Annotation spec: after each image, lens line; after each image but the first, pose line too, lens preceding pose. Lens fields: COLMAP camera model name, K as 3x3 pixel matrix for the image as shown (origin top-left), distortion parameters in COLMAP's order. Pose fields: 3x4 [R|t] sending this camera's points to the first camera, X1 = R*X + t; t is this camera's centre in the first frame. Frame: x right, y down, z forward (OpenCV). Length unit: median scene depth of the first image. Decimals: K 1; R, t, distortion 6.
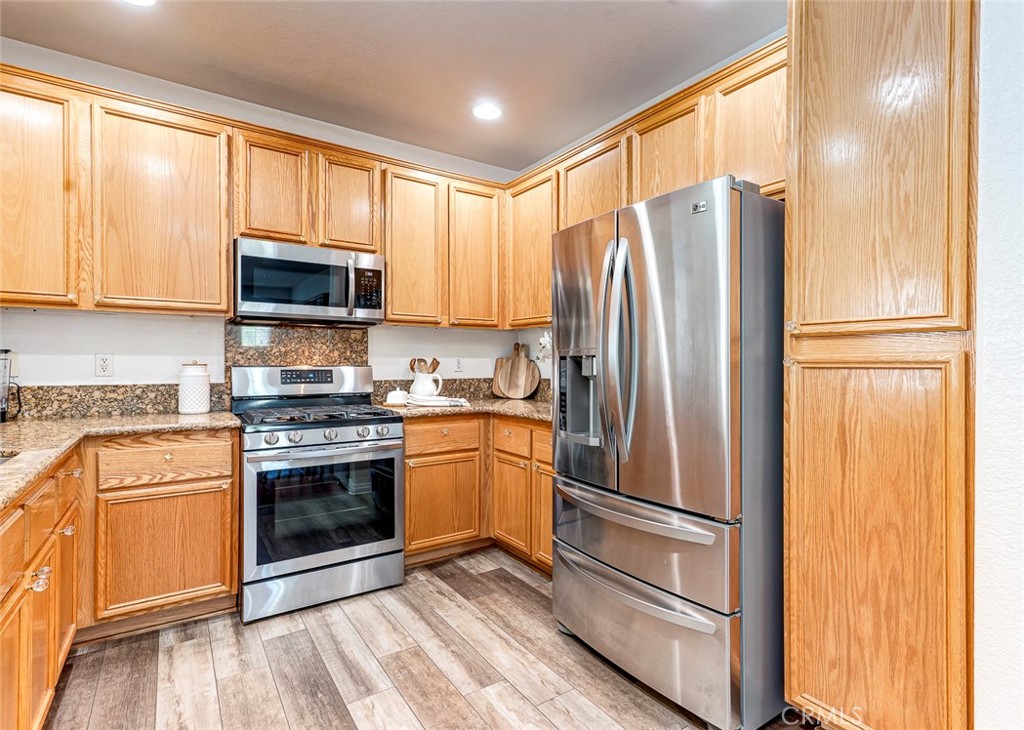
lens RADIAL K [[521.0, 0, 545.4], [0, 521.0, 368.4], [0, 0, 1]] dist [0.021750, -0.000501]
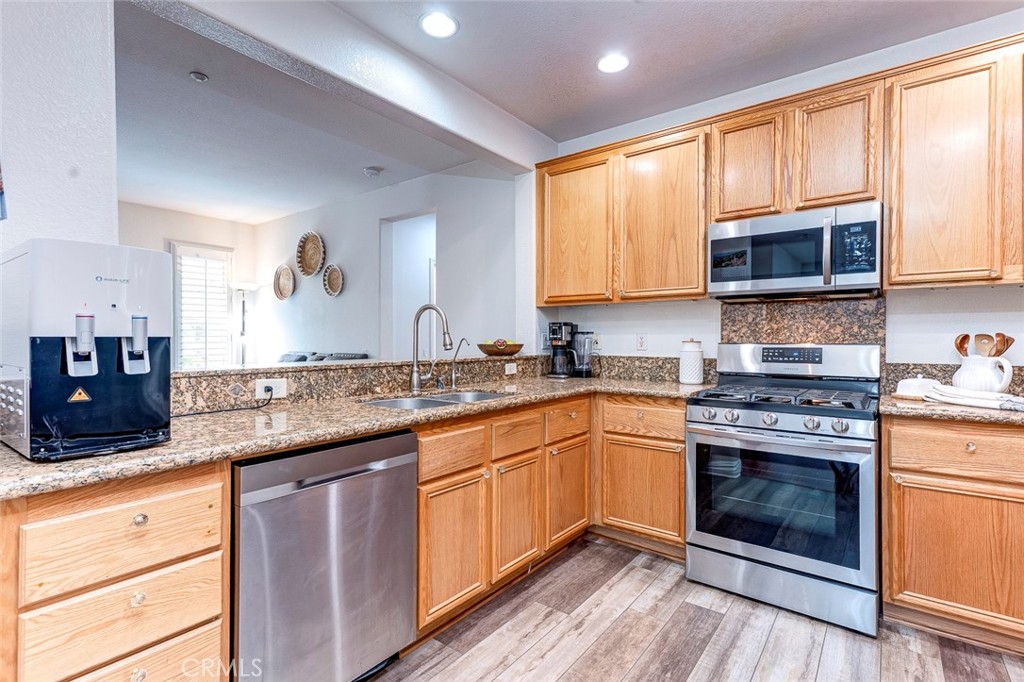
lens RADIAL K [[492.6, 0, 516.5], [0, 492.6, 342.0], [0, 0, 1]] dist [0.015906, -0.003417]
pose [[0.282007, 0.004872, -0.959400, 0.273952], [-0.010395, 0.999944, 0.002022, -0.005039], [0.959356, 0.009403, 0.282042, 0.323188]]
